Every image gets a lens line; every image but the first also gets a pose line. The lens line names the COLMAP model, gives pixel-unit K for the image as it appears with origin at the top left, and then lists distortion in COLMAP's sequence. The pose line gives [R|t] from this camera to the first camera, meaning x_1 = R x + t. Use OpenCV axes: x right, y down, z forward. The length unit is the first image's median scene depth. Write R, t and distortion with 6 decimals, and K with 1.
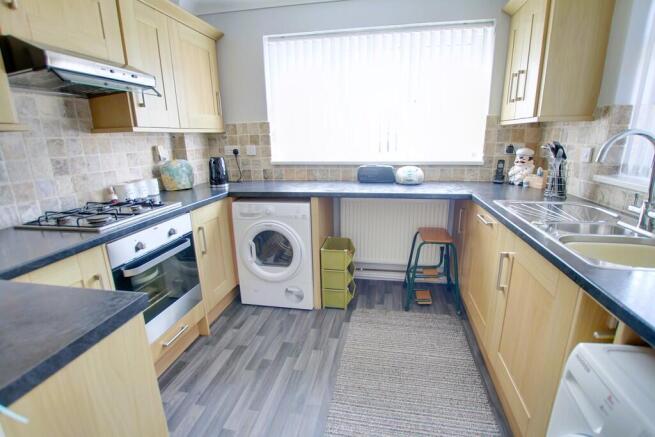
lens RADIAL K [[310.0, 0, 329.3], [0, 310.0, 220.1], [0, 0, 1]] dist [-0.024951, 0.001031]
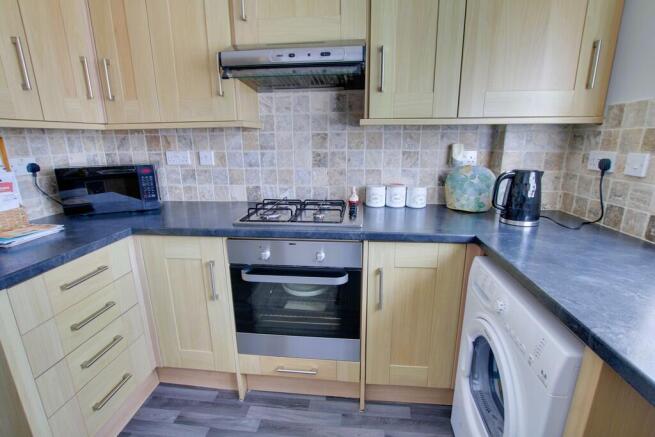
lens RADIAL K [[310.0, 0, 329.3], [0, 310.0, 220.1], [0, 0, 1]] dist [-0.024951, 0.001031]
pose [[0.087667, 0.275842, -0.957197, 0.196097], [-0.252813, 0.935597, 0.246463, -0.231394], [0.963535, 0.220385, 0.151757, 0.840766]]
